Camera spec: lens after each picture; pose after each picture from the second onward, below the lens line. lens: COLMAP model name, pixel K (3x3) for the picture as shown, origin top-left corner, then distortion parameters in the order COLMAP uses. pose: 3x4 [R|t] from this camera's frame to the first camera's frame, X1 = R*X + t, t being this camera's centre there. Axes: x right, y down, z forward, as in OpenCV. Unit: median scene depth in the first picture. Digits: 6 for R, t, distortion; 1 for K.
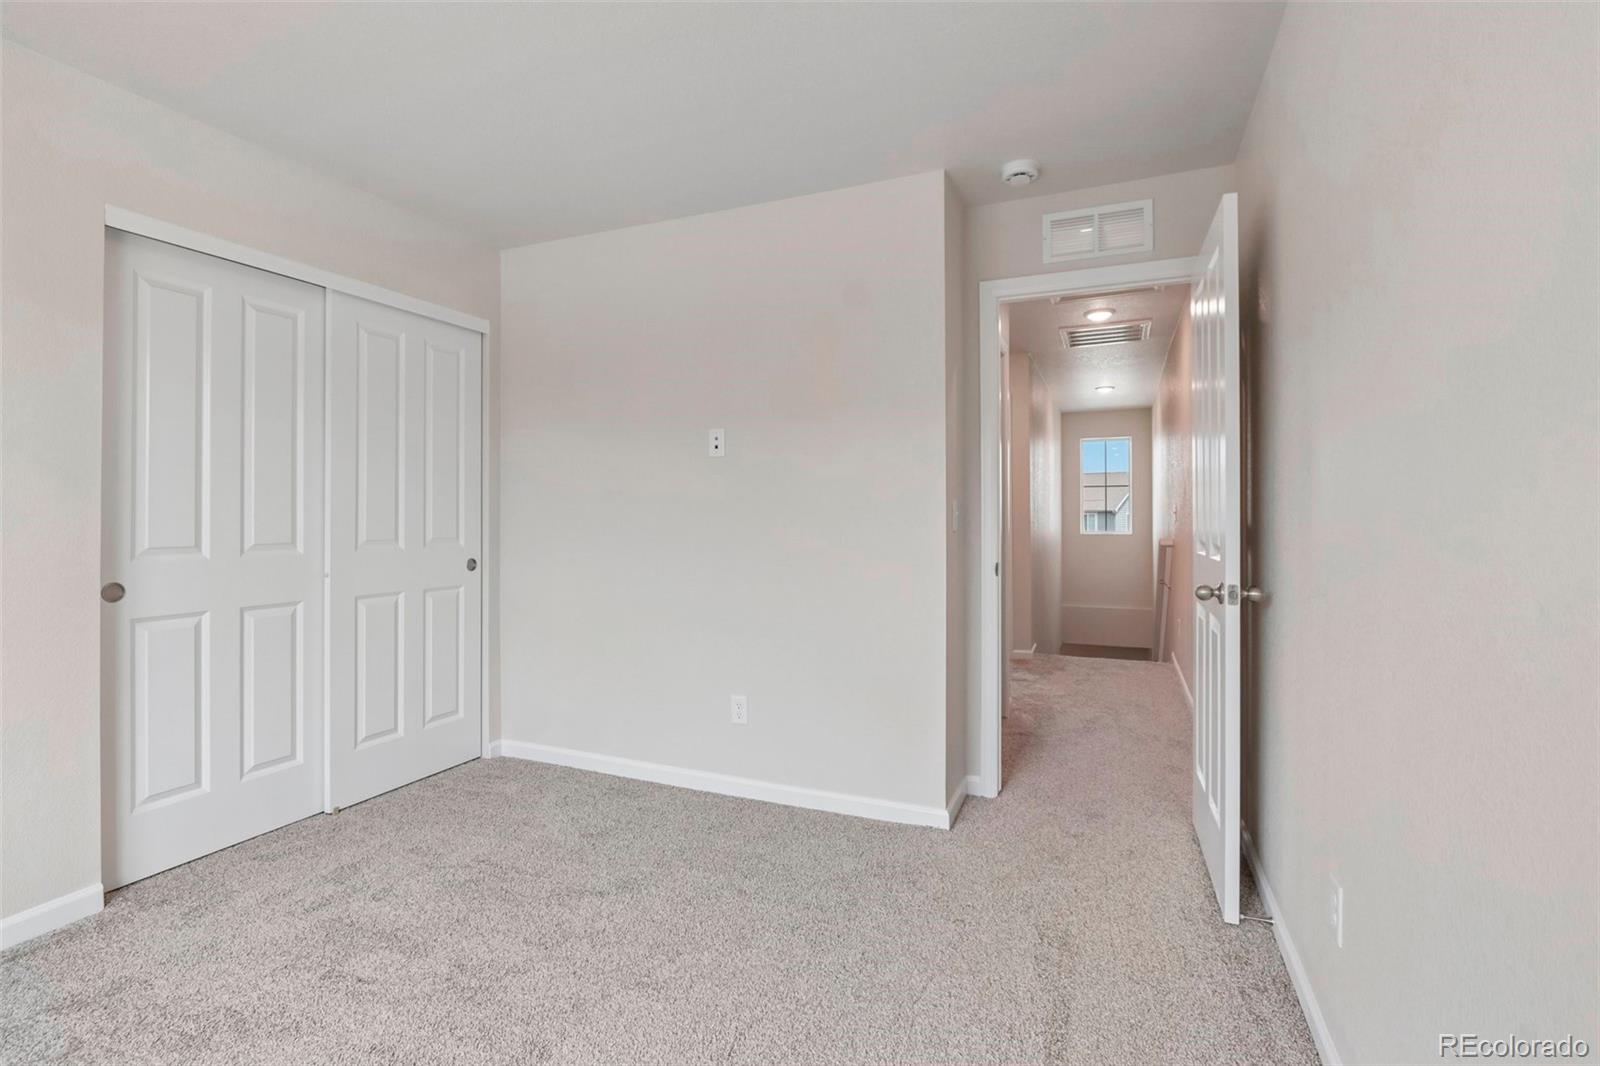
lens RADIAL K [[748.4, 0, 779.9], [0, 748.4, 515.1], [0, 0, 1]] dist [-0.004404, -0.000298]
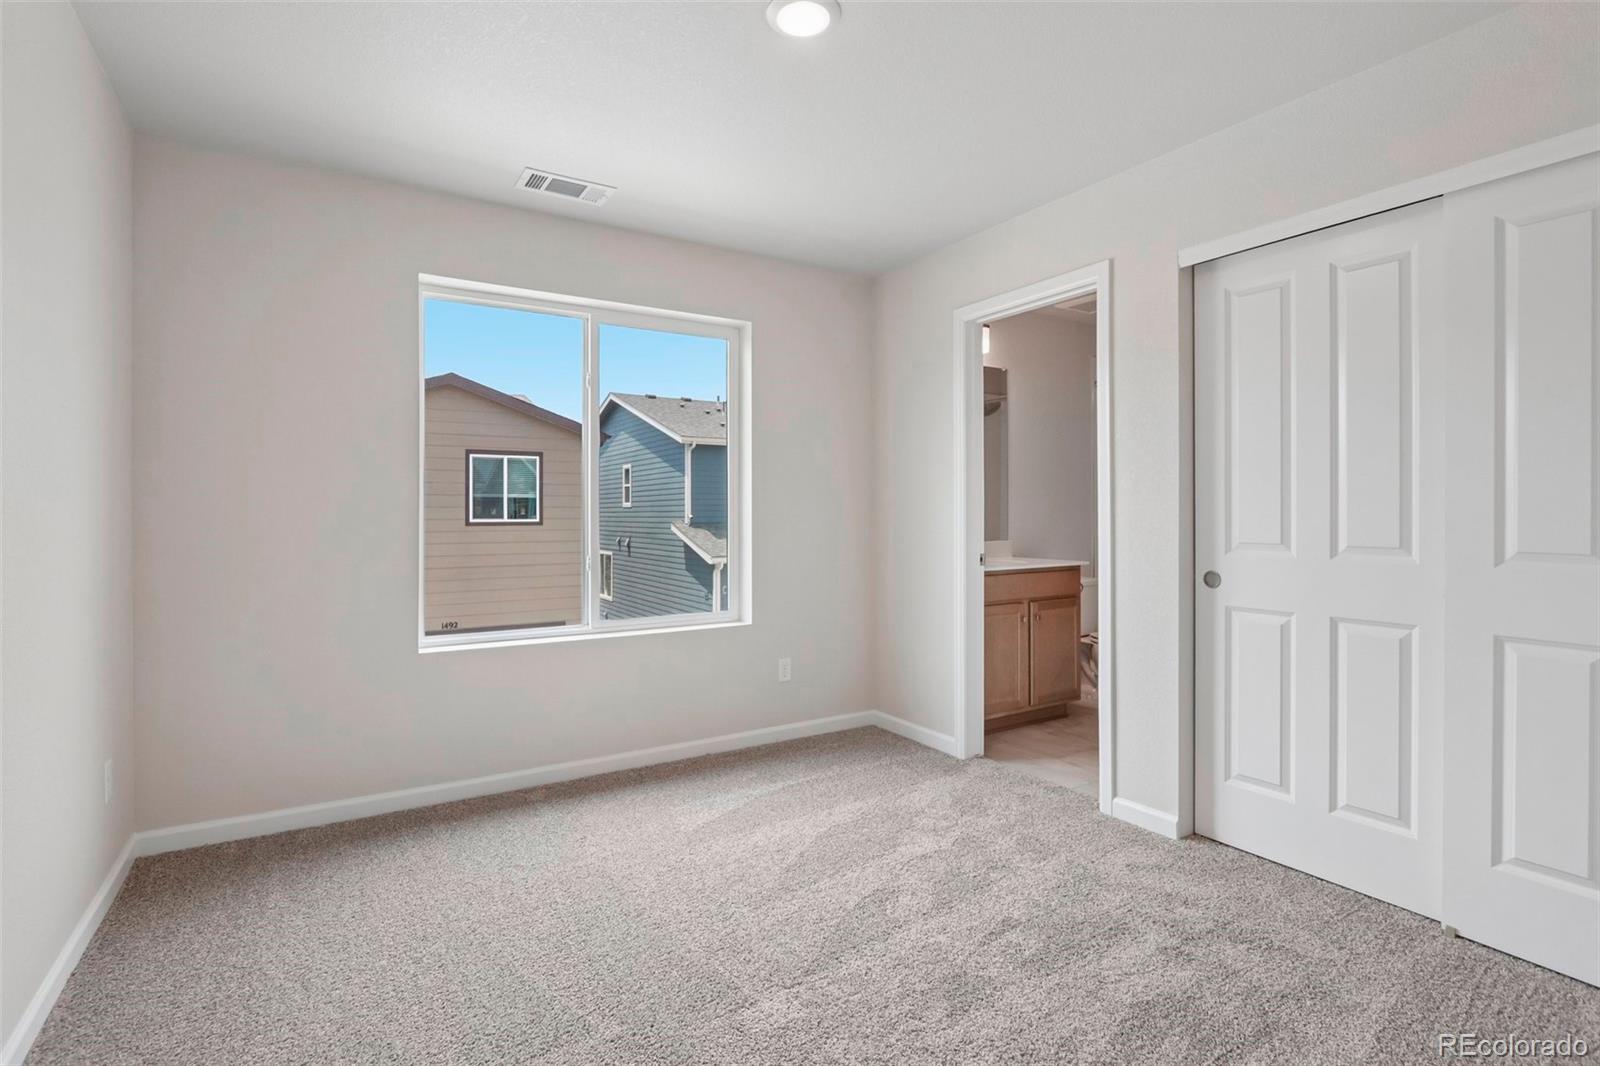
lens RADIAL K [[748.4, 0, 779.9], [0, 748.4, 515.1], [0, 0, 1]] dist [-0.004404, -0.000298]
pose [[-0.555928, 0.002366, -0.831227, 0.395129], [-0.001440, 0.999992, 0.003809, 0.001441], [0.831229, 0.003315, -0.555920, 1.004118]]
